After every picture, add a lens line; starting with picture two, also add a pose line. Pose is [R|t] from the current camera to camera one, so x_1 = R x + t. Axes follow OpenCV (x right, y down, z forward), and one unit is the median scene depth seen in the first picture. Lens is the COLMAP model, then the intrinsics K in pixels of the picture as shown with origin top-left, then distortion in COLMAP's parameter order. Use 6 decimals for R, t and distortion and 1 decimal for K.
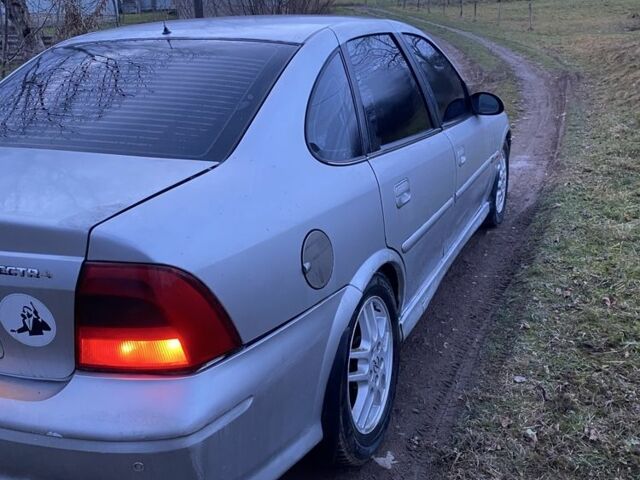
lens RADIAL K [[659.2, 0, 318.1], [0, 659.2, 239.8], [0, 0, 1]] dist [0.136410, -0.288576]
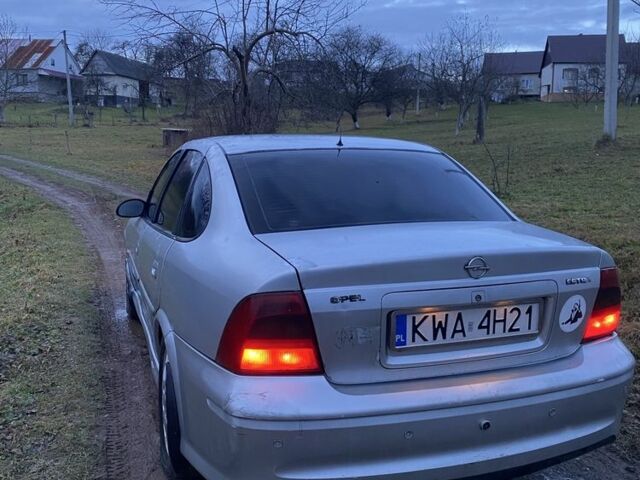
lens RADIAL K [[659.2, 0, 318.1], [0, 659.2, 239.8], [0, 0, 1]] dist [0.136410, -0.288576]
pose [[0.746683, -0.066485, 0.661849, -0.875360], [0.184188, 0.976752, -0.109679, 0.005657], [-0.639171, 0.203800, 0.741570, 0.080076]]
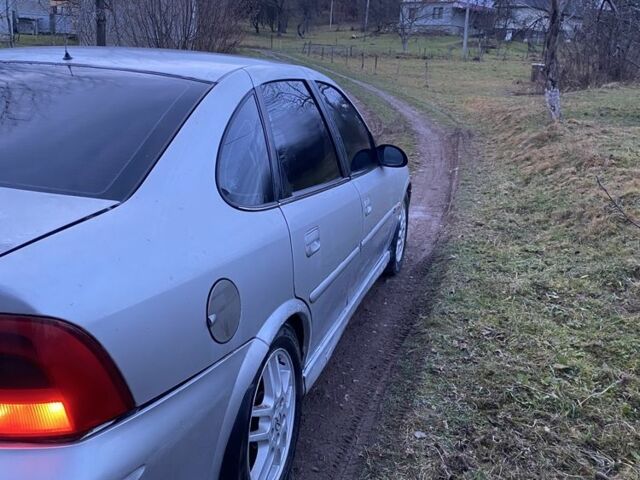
lens RADIAL K [[659.2, 0, 318.1], [0, 659.2, 239.8], [0, 0, 1]] dist [0.136410, -0.288576]
pose [[0.986854, 0.047647, 0.154431, -0.011890], [-0.038459, 0.997338, -0.061950, -0.011251], [-0.156971, 0.055196, 0.986060, 0.033241]]
